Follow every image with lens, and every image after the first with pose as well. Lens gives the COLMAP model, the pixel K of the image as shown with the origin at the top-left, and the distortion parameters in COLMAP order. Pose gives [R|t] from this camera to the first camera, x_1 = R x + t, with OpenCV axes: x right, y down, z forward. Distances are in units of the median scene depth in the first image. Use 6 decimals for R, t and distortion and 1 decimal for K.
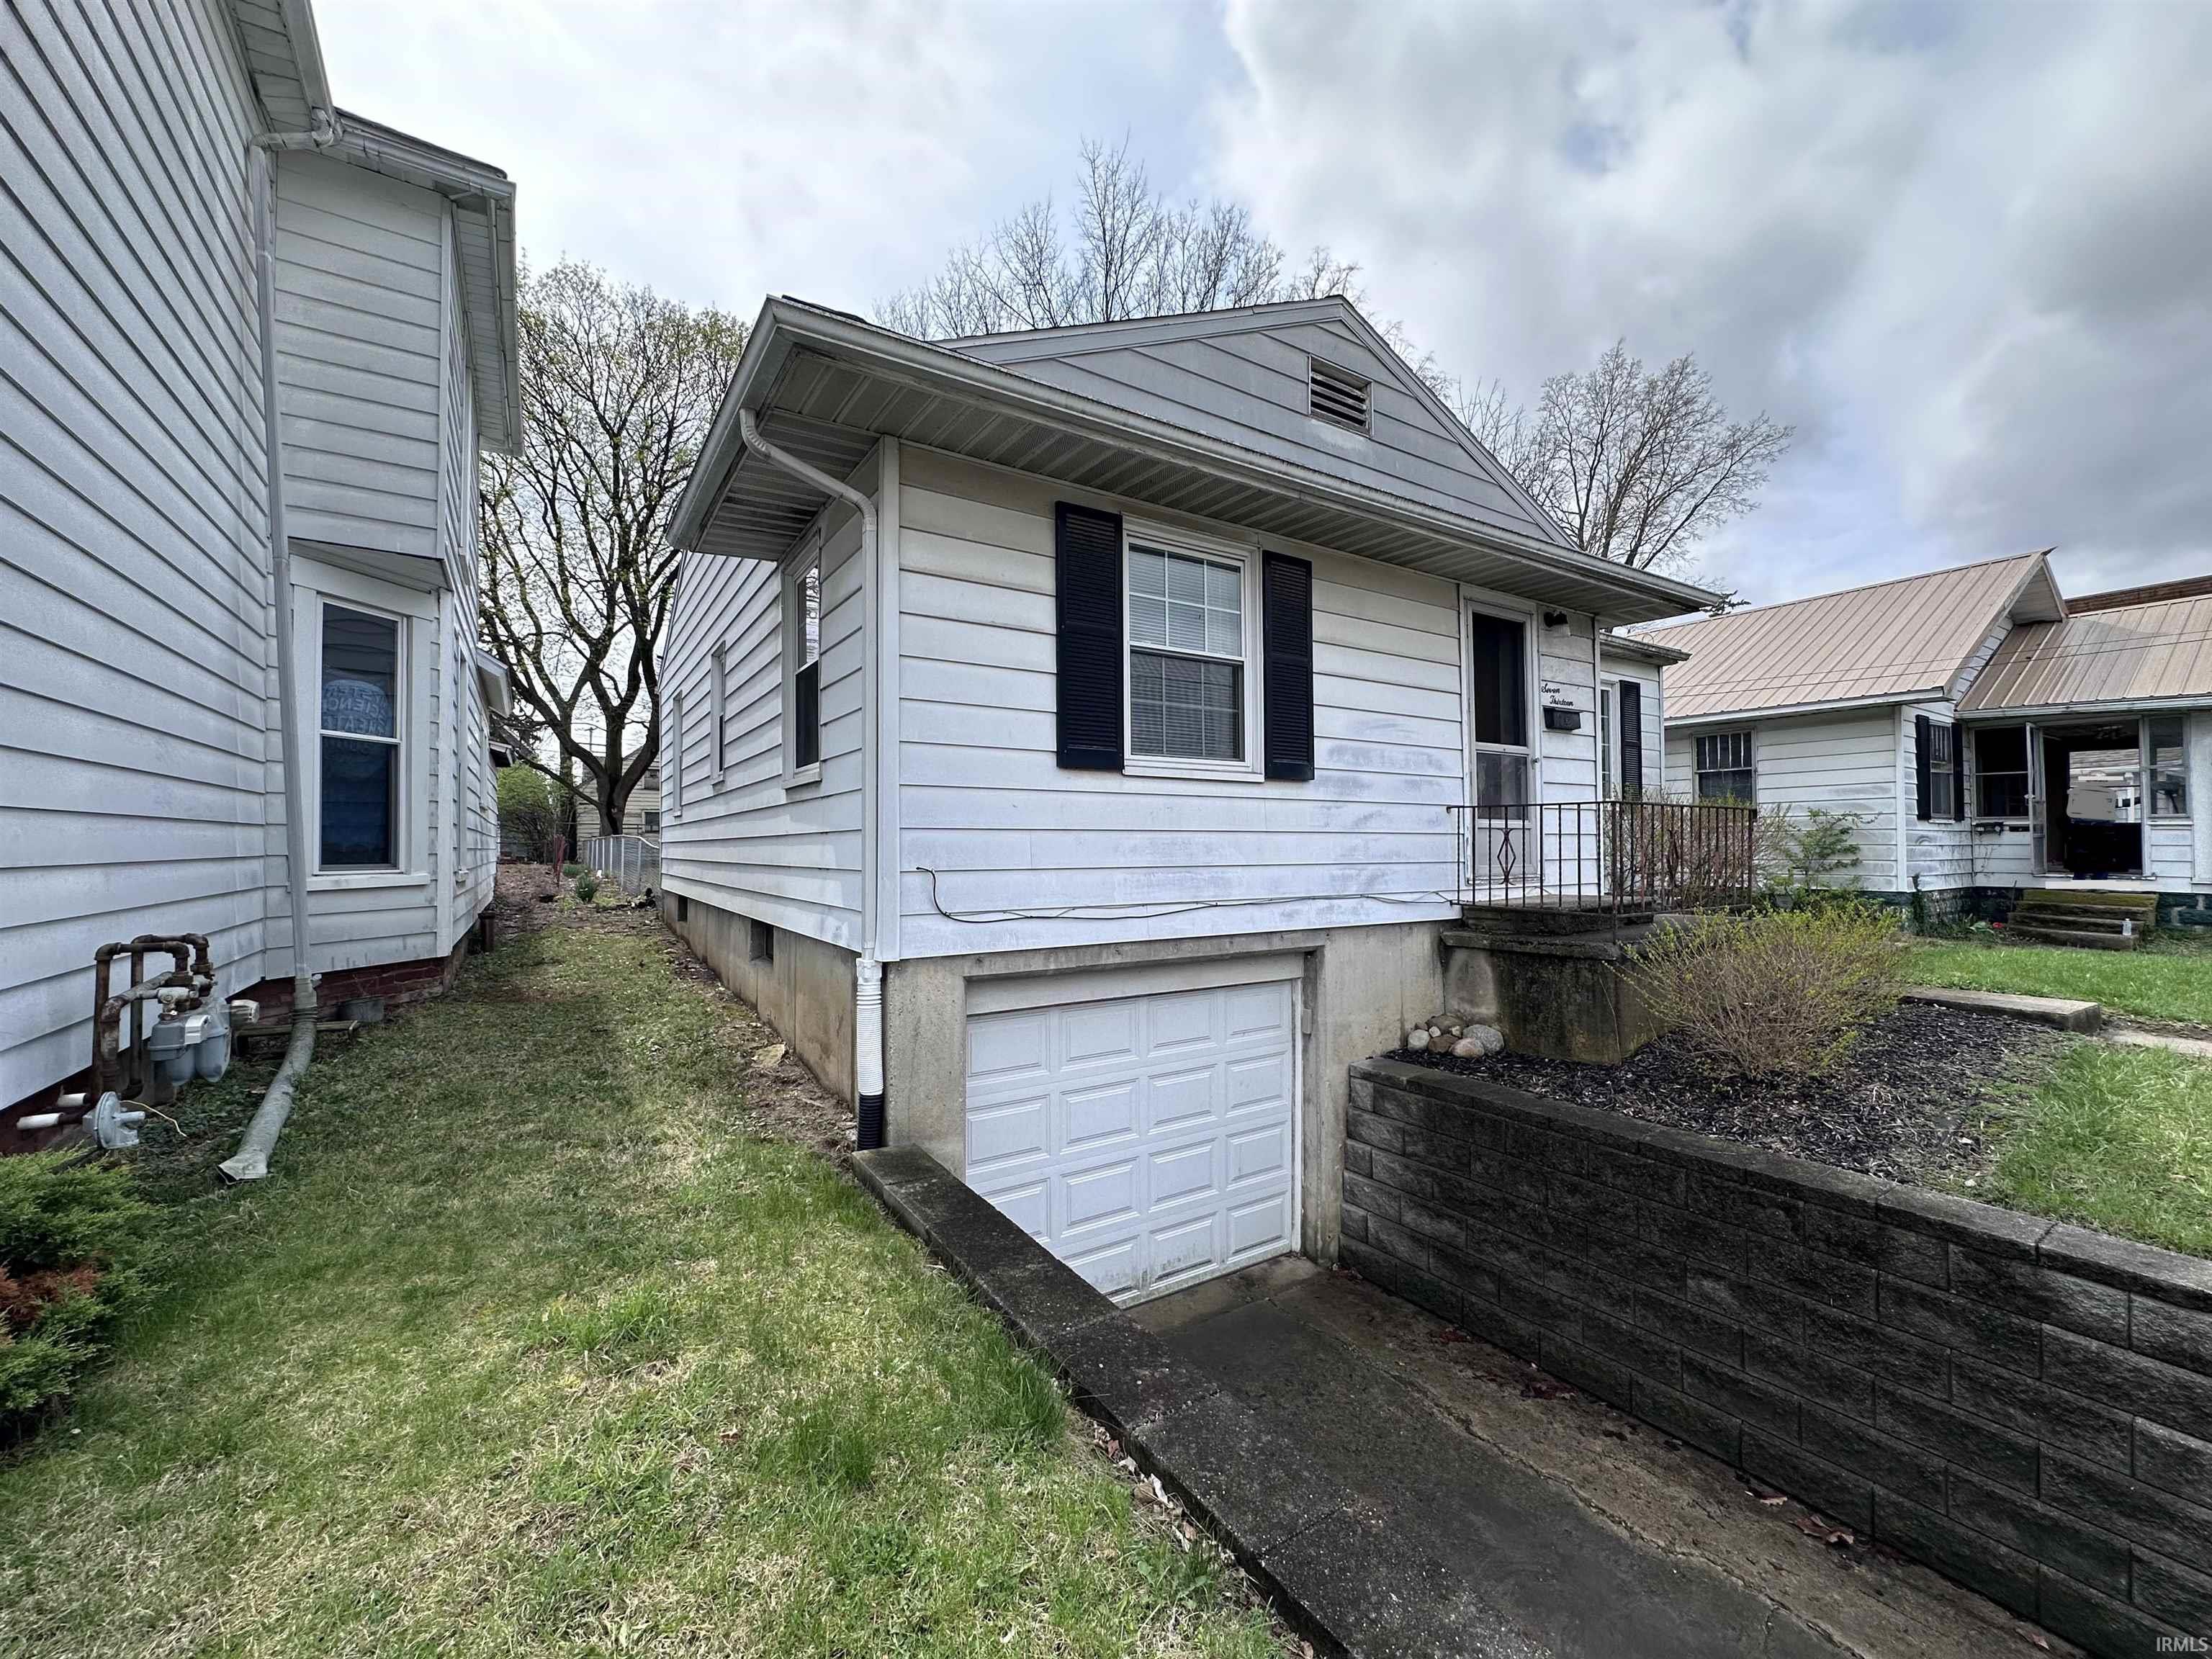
lens RADIAL K [[881.3, 0, 1107.1], [0, 881.3, 832.2], [0, 0, 1]] dist [-0.003136, -0.000309]
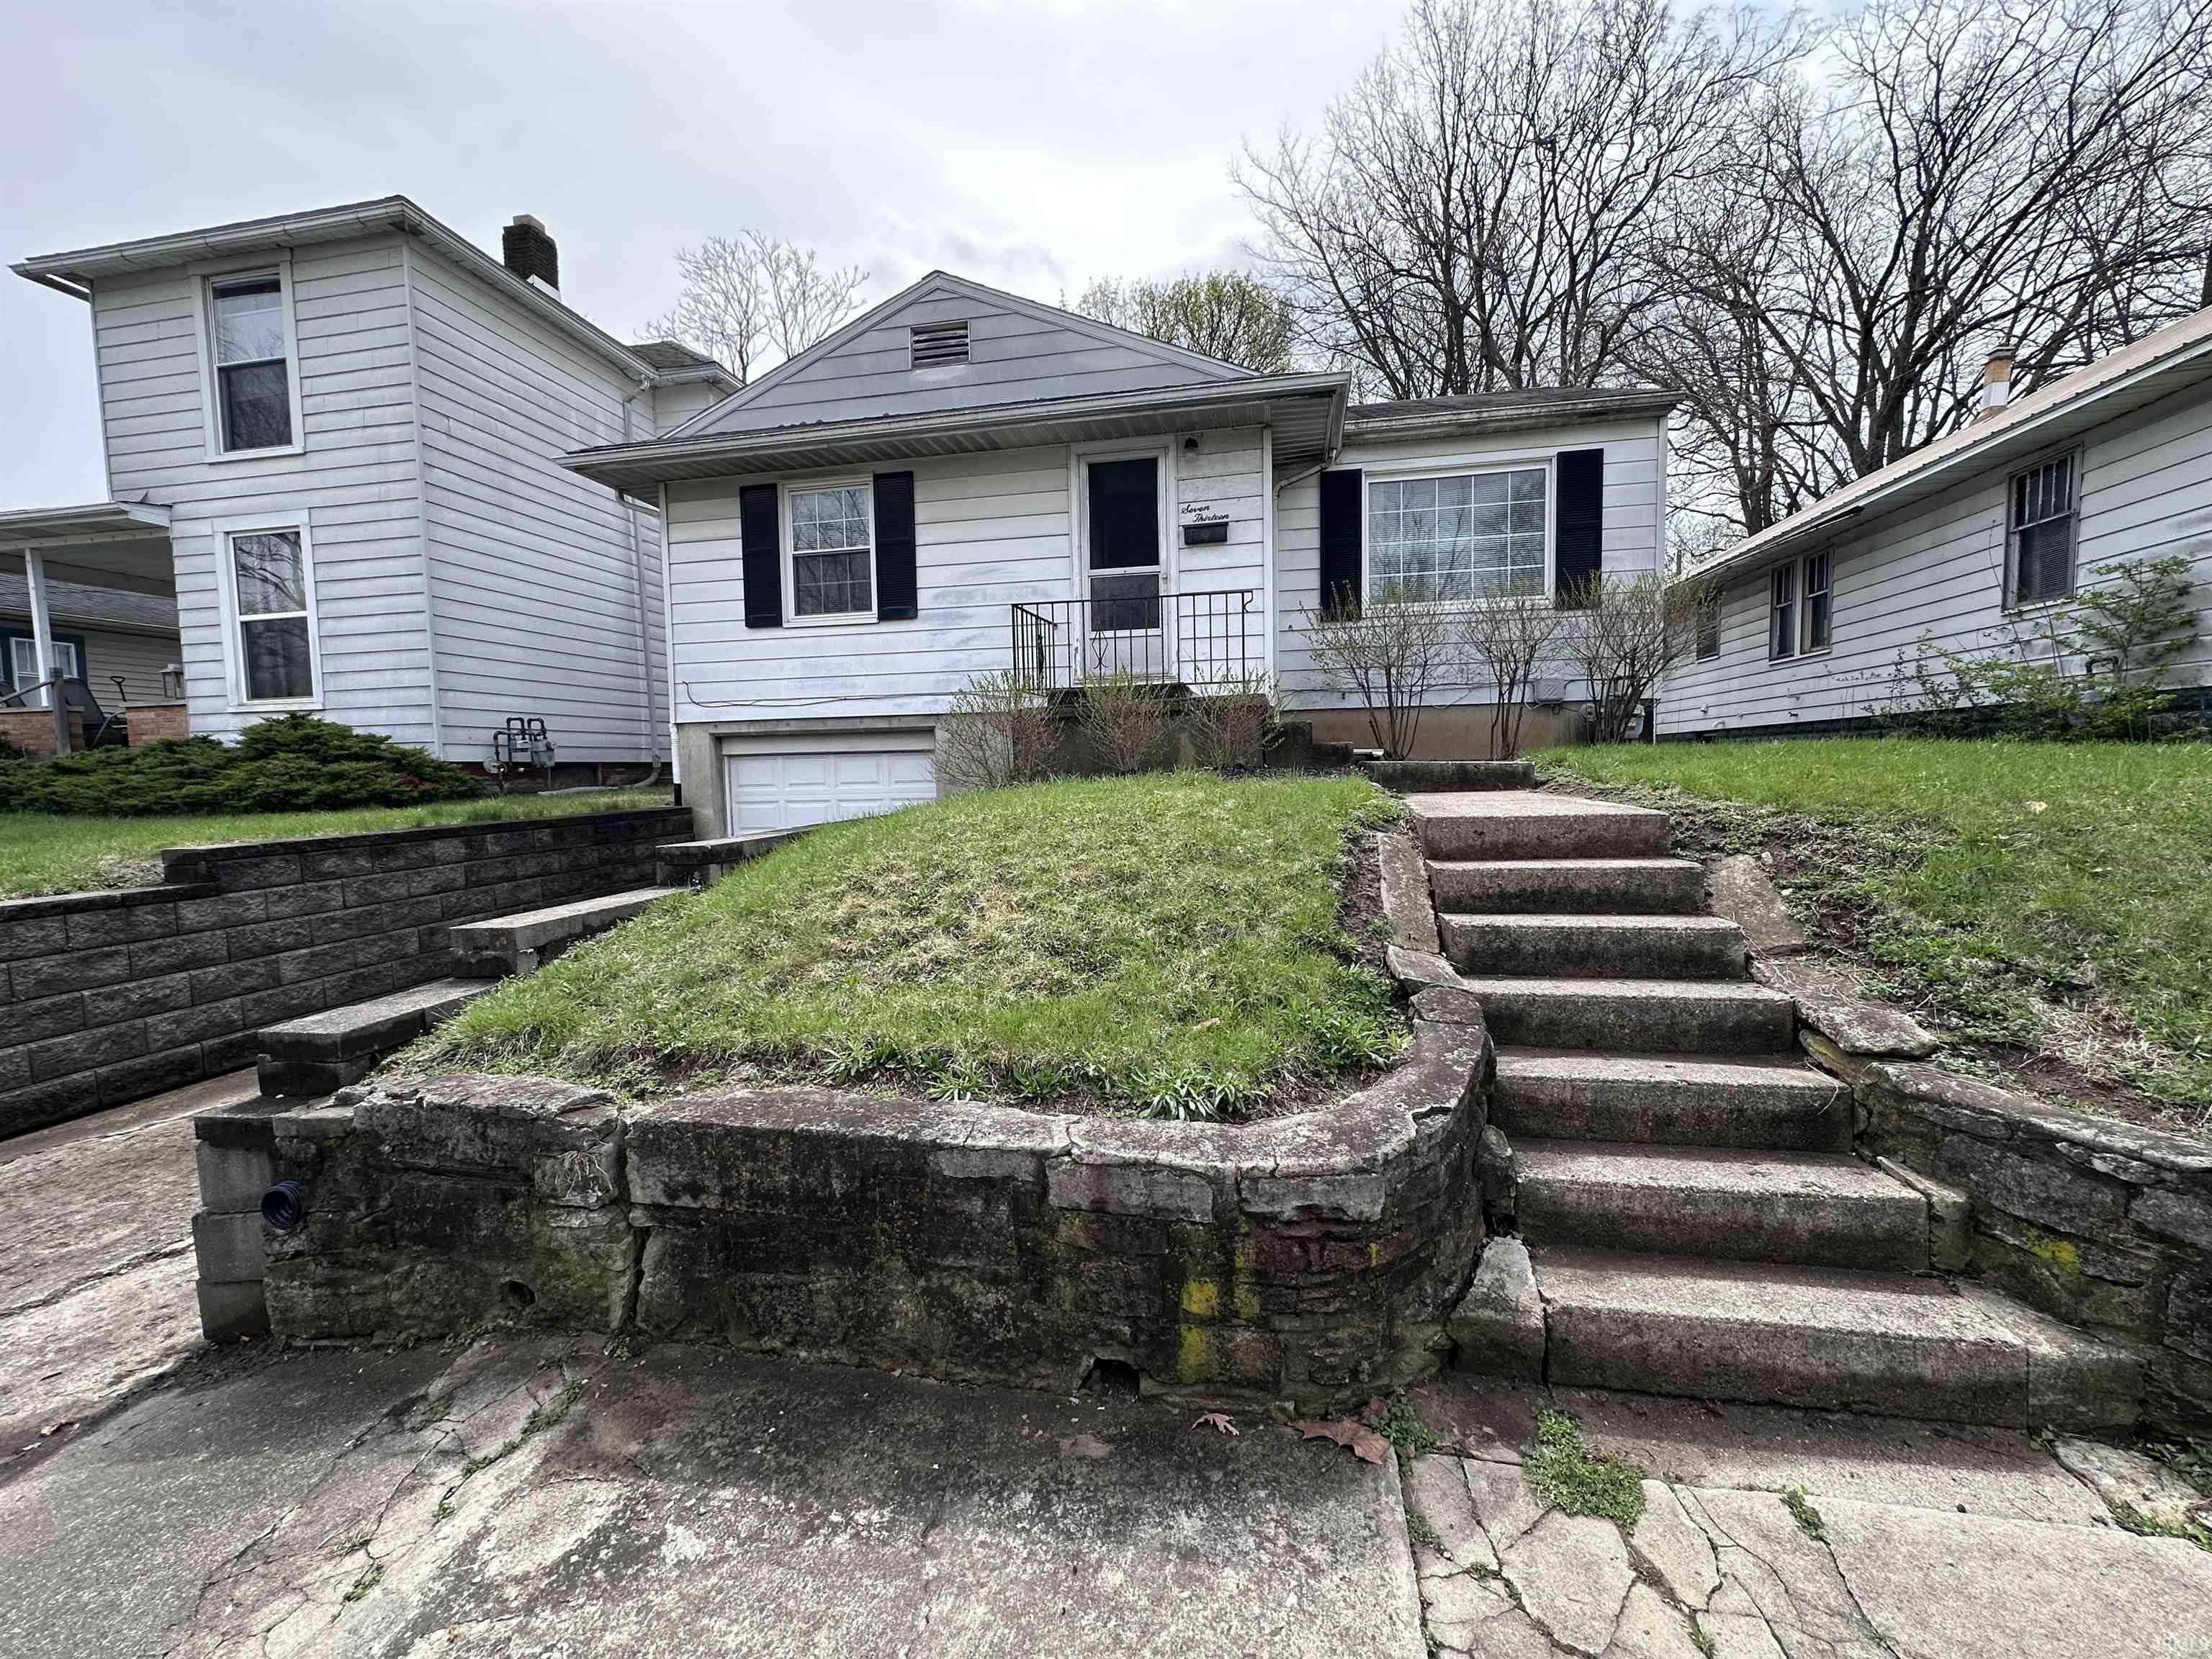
lens RADIAL K [[881.3, 0, 1111.8], [0, 881.3, 829.2], [0, 0, 1]] dist [-0.003136, -0.000309]
pose [[0.719317, 0.038729, -0.693602, 1.548418], [0.029811, 0.995804, 0.086519, 0.185008], [0.694042, -0.082911, 0.715144, 0.105069]]
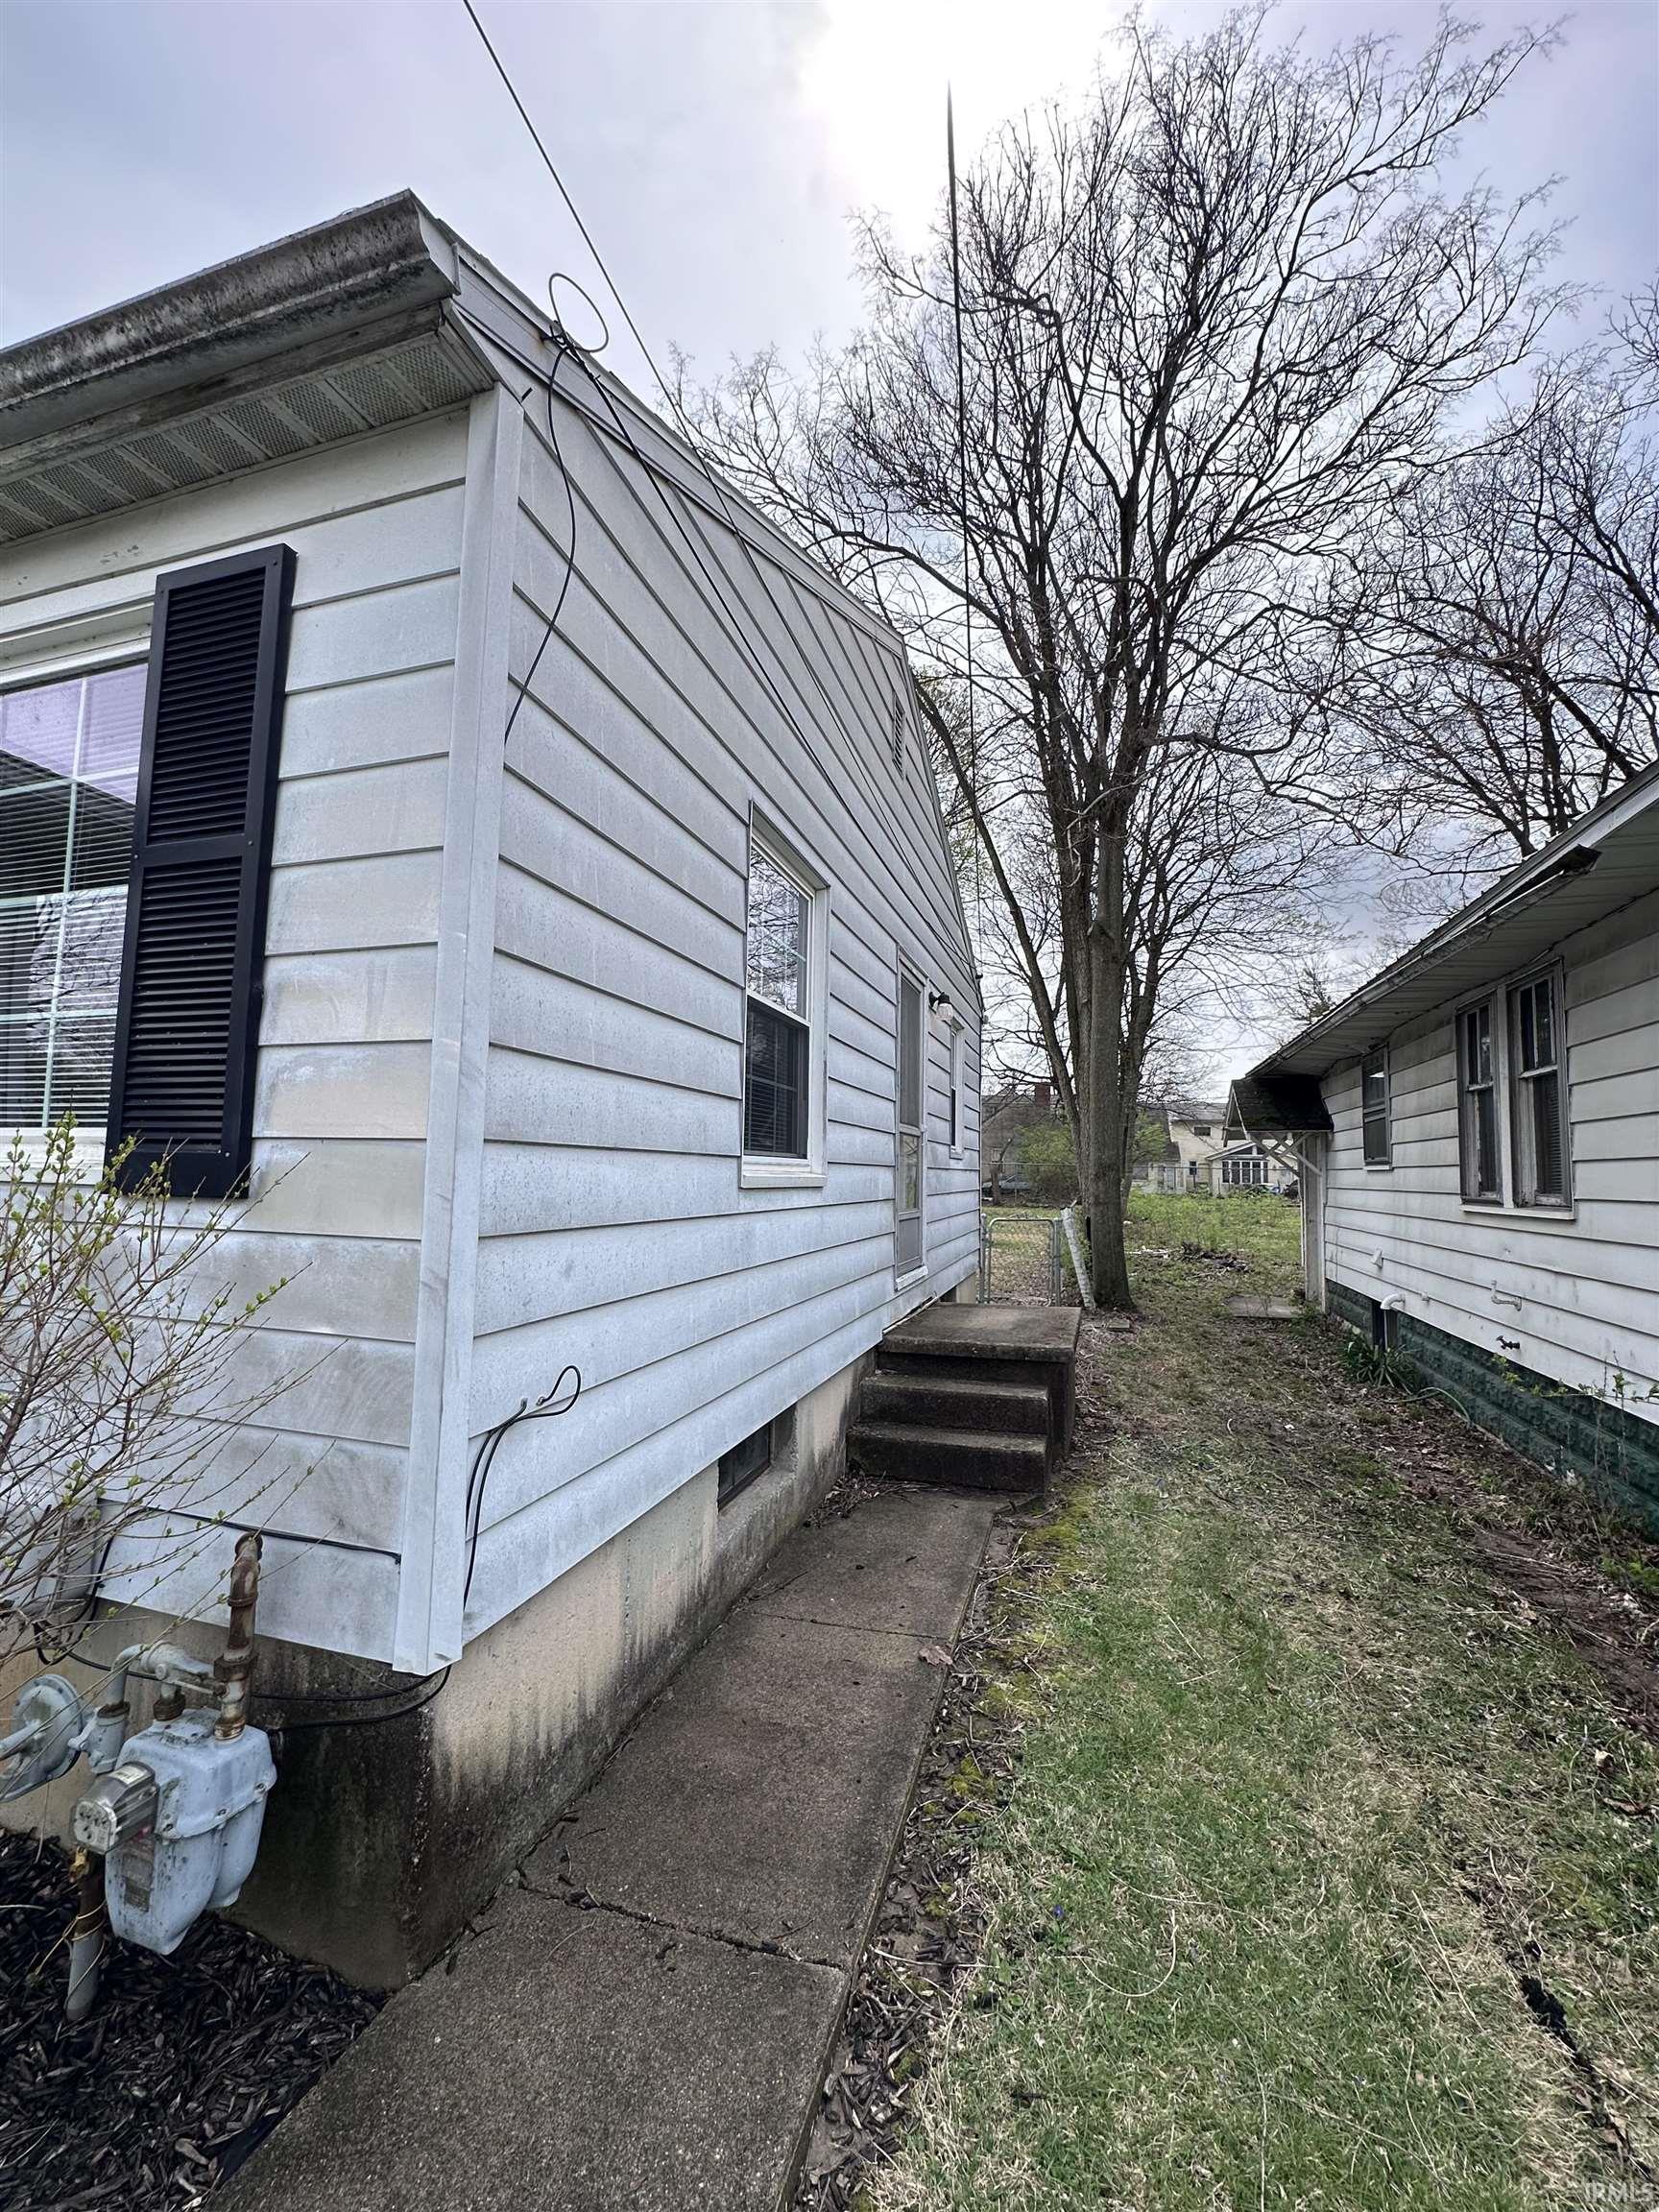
lens RADIAL K [[881.3, 0, 824.3], [0, 881.3, 1105.9], [0, 0, 1]] dist [-0.003136, -0.000309]
pose [[0.640080, -0.036814, -0.767426, 1.496793], [-0.008231, 0.998465, -0.054763, -0.050668], [0.768264, 0.041370, 0.638794, 1.702733]]
